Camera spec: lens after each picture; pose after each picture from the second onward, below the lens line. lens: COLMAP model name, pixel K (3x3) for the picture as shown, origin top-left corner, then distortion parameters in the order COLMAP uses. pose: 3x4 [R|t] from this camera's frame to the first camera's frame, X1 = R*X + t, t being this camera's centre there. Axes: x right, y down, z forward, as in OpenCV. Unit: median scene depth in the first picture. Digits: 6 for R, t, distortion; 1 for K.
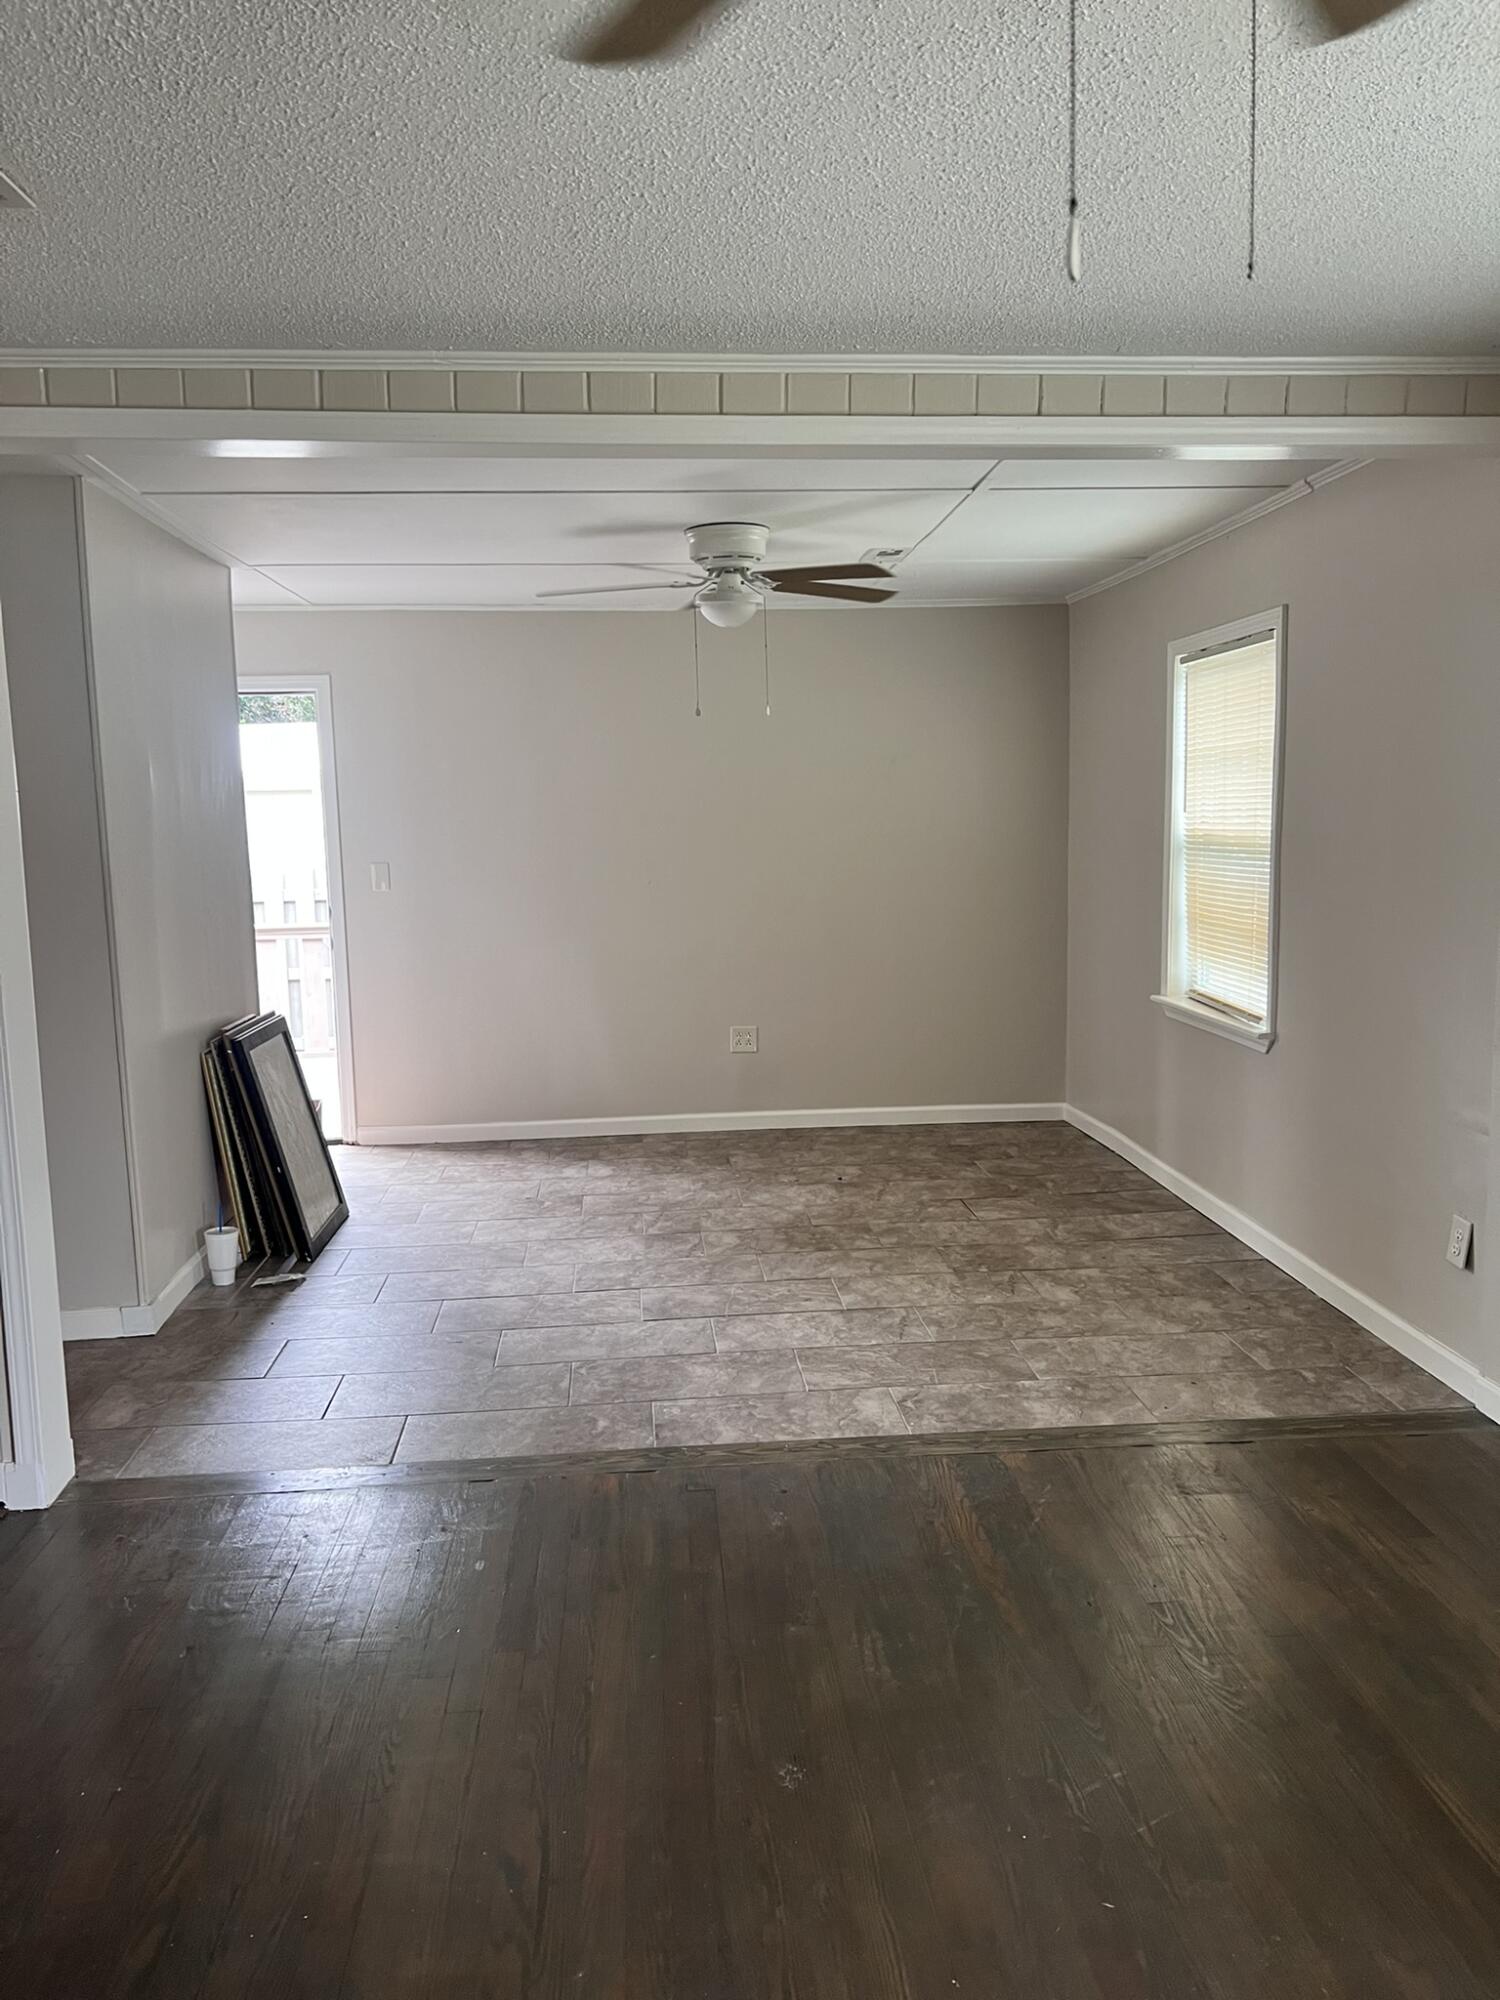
lens RADIAL K [[1497.2, 0, 750.2], [0, 1497.2, 999.5], [0, 0, 1]] dist [0.042779, -0.047911]
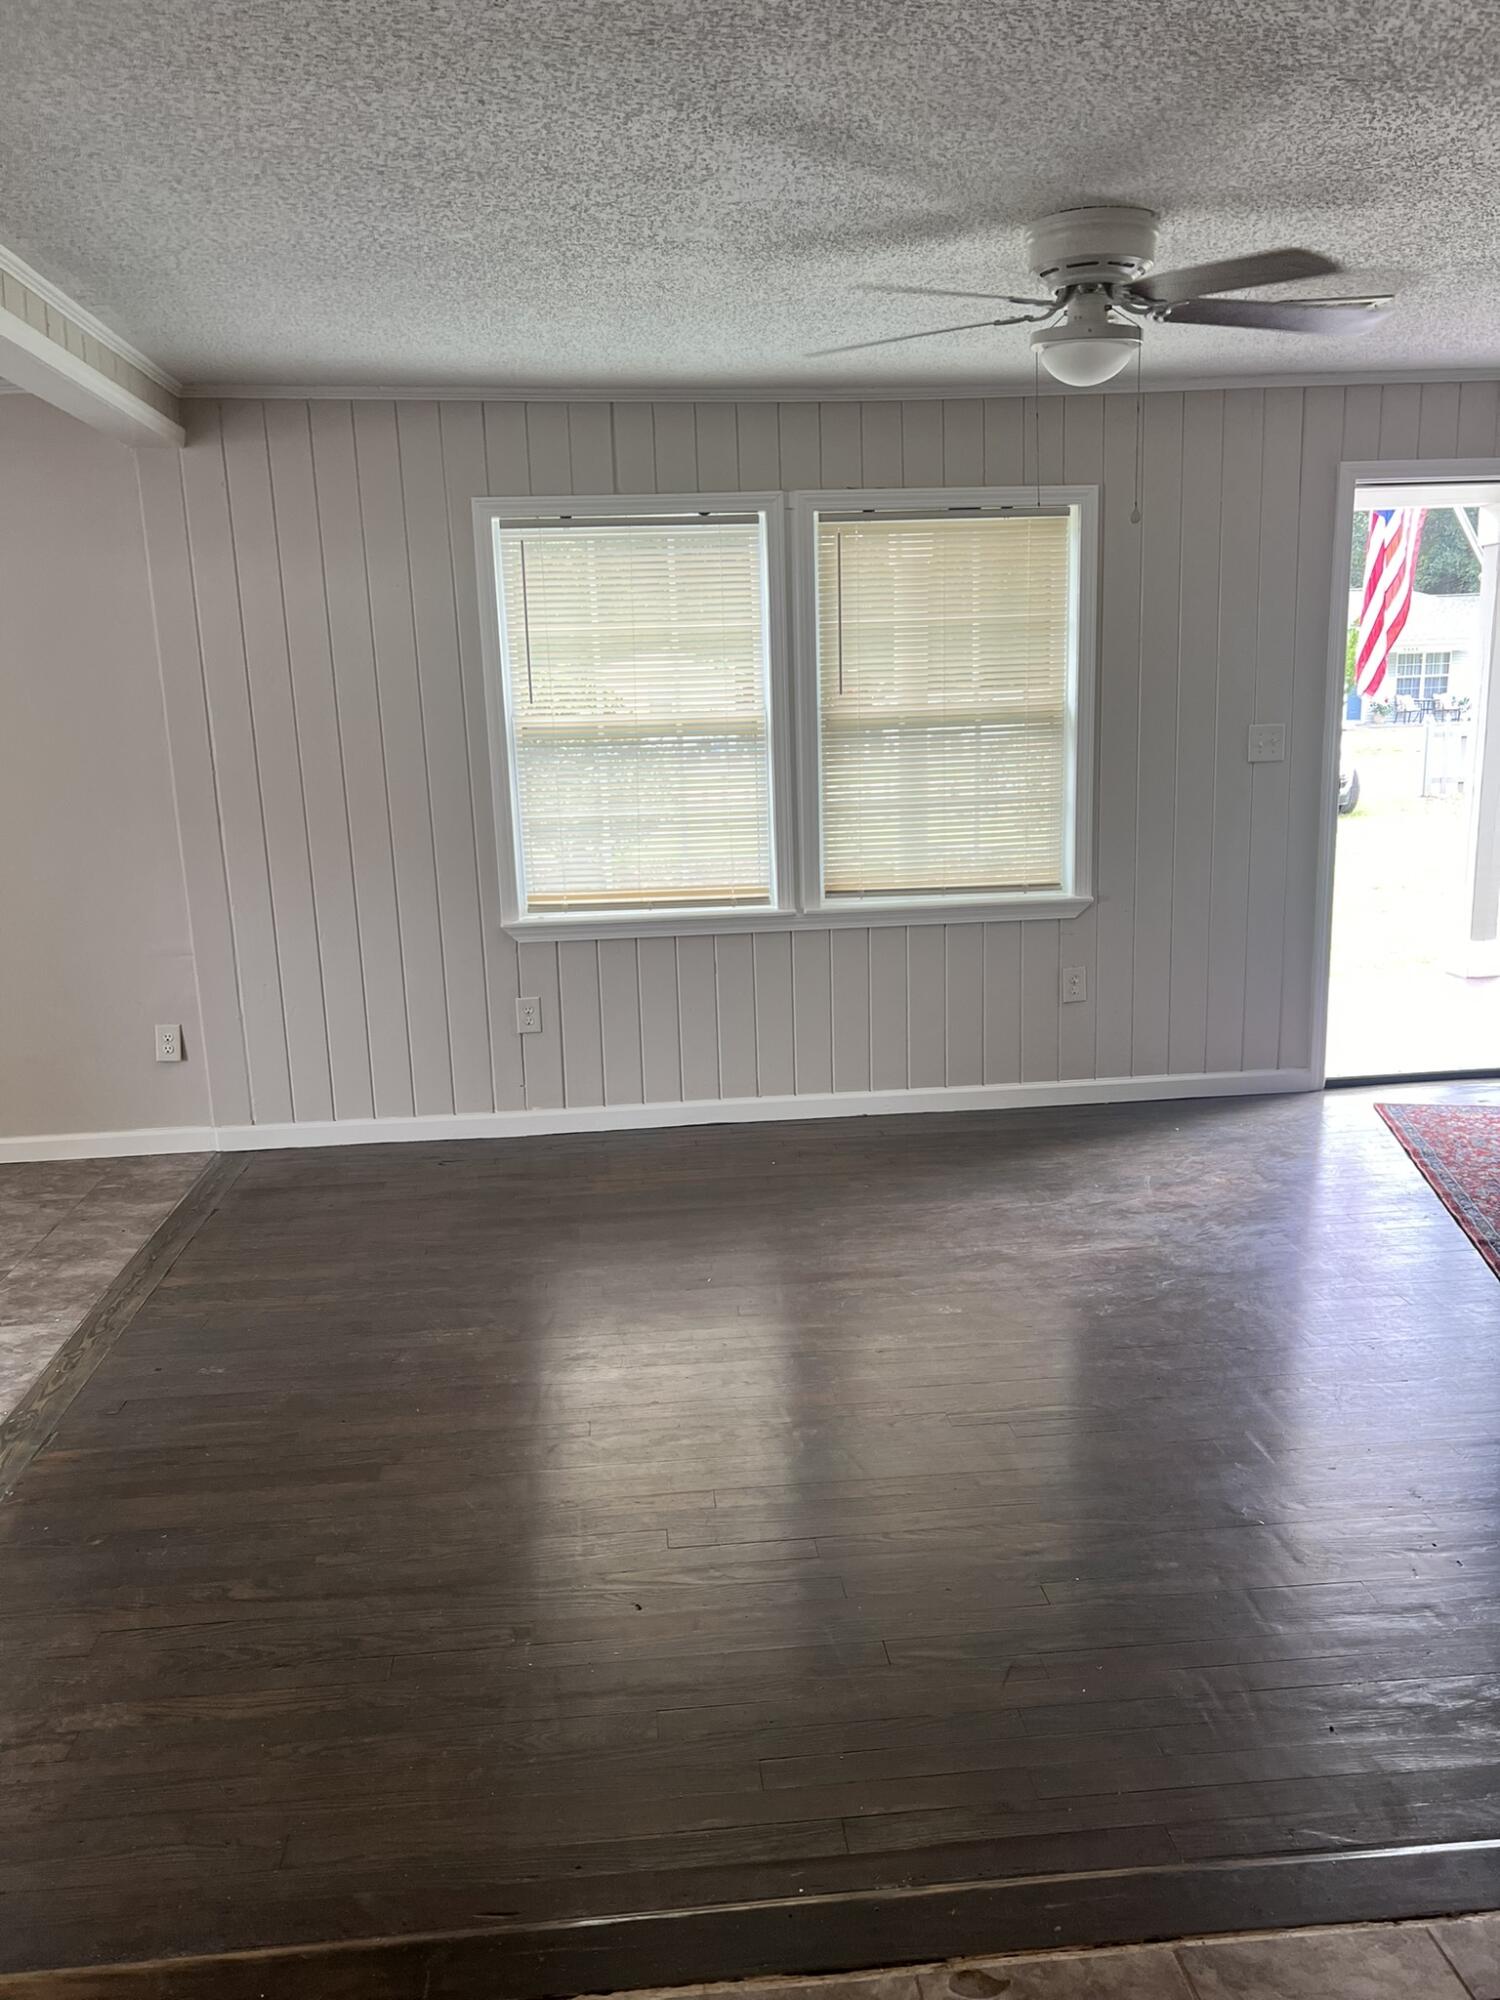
lens RADIAL K [[1497.2, 0, 730.6], [0, 1497.2, 1004.9], [0, 0, 1]] dist [0.042779, -0.047911]
pose [[-0.015599, -0.183909, 0.982819, -0.826454], [0.153252, 0.970885, 0.184108, -0.039588], [-0.988064, 0.153491, 0.013040, 0.486995]]
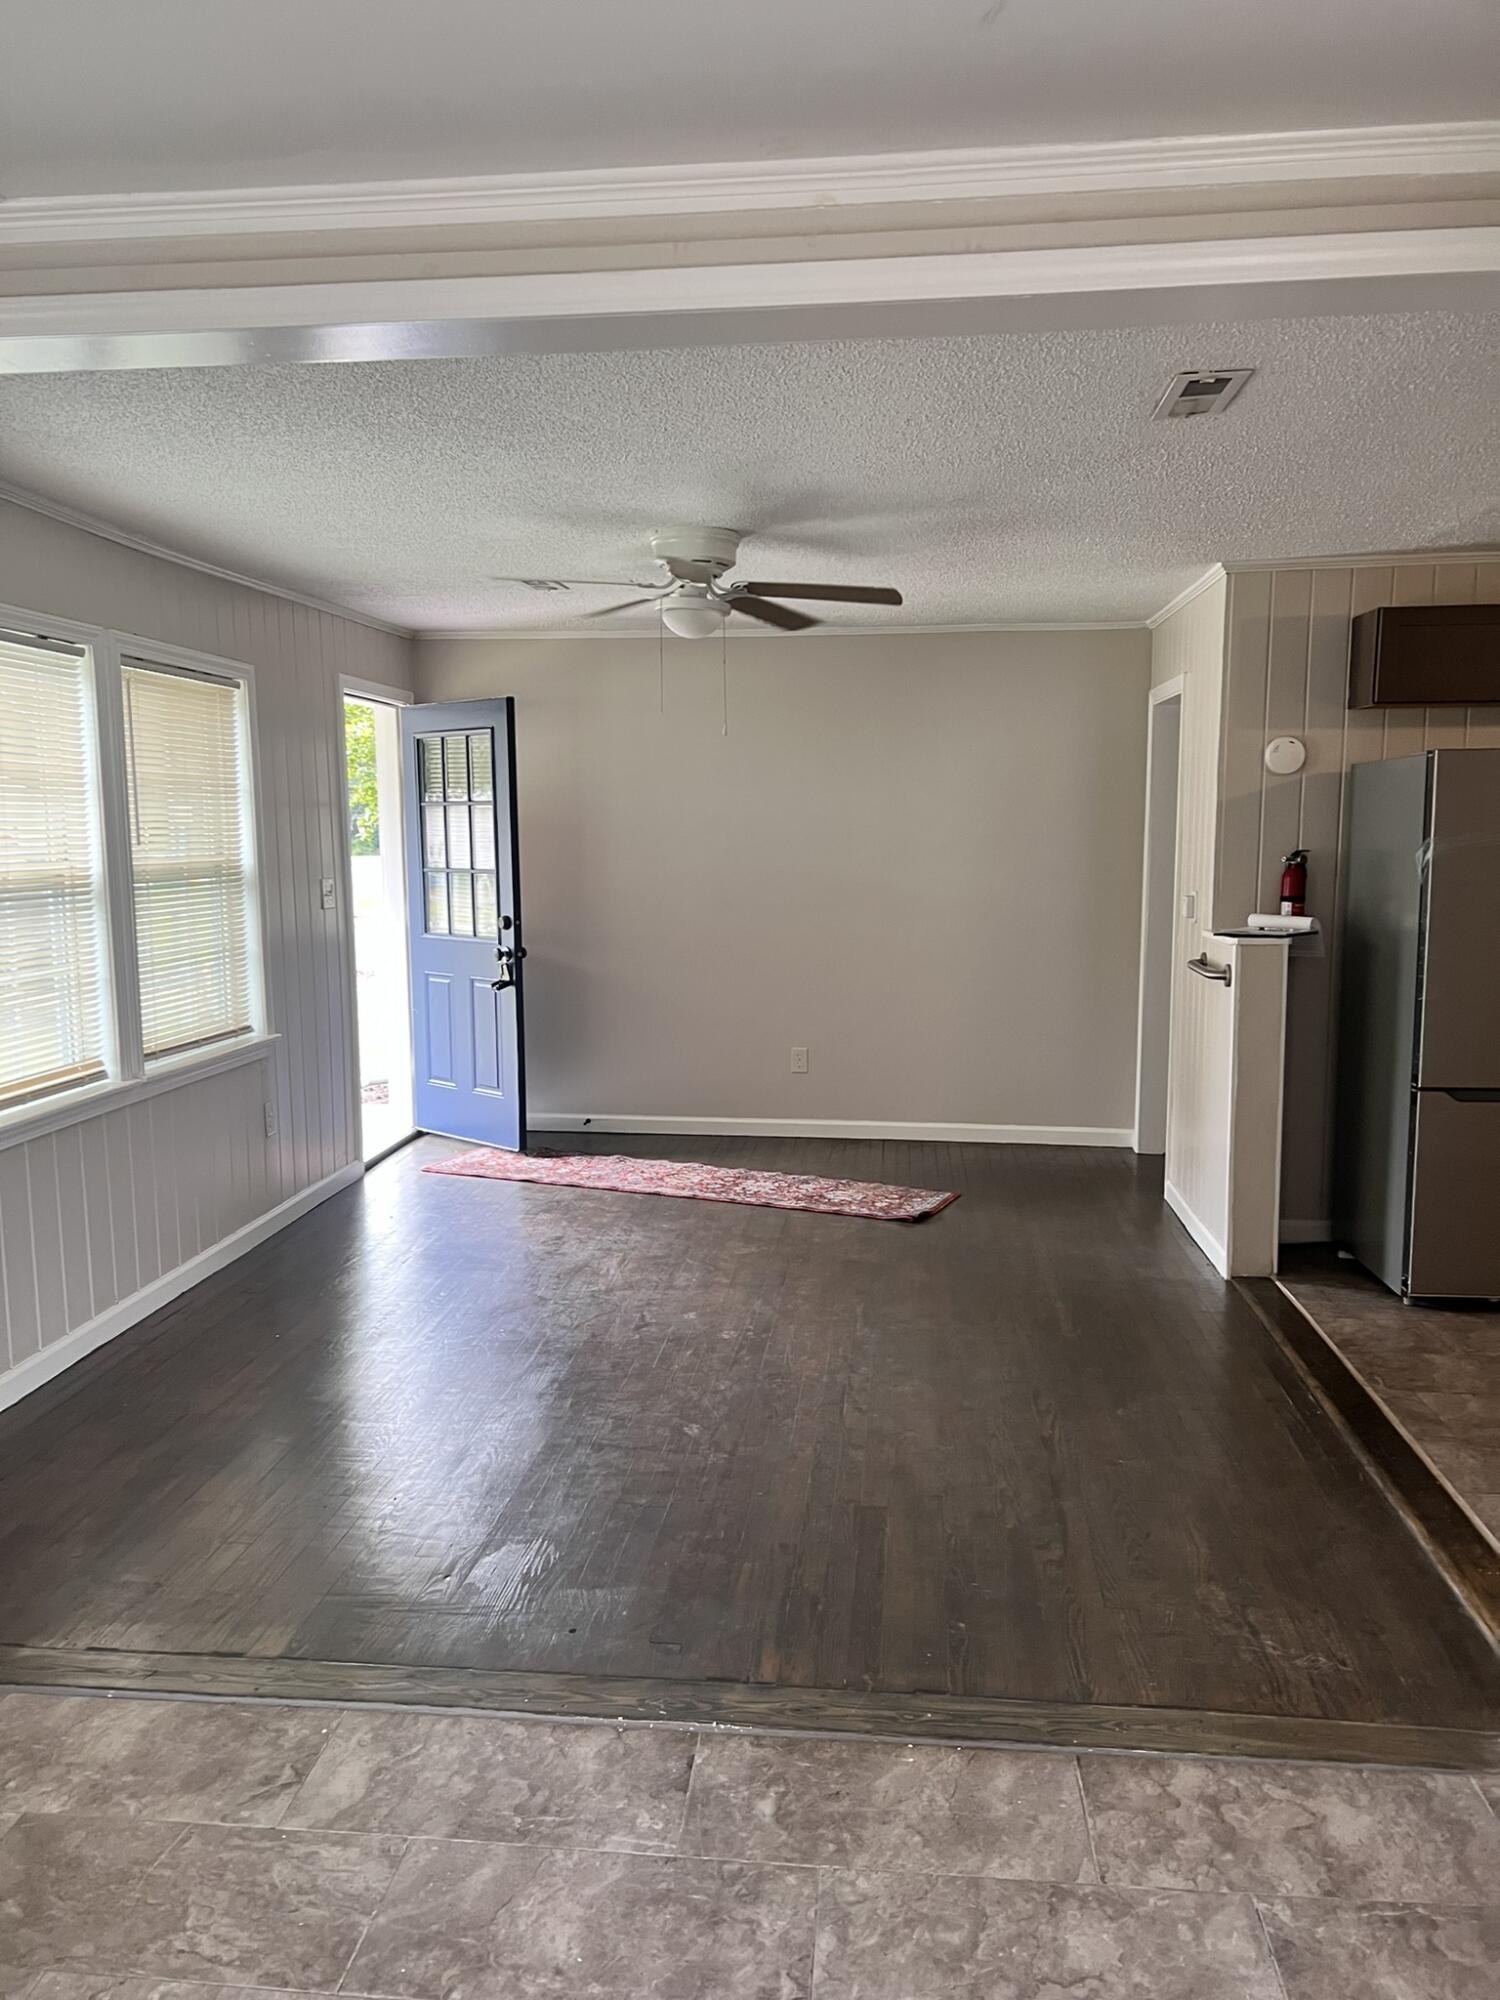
lens RADIAL K [[1497.2, 0, 733.5], [0, 1497.2, 1010.5], [0, 0, 1]] dist [0.042779, -0.047911]
pose [[-0.981443, 0.003667, 0.191719, -0.201887], [0.050181, 0.969886, 0.238333, -0.185333], [-0.185072, 0.243531, -0.952072, 1.484672]]
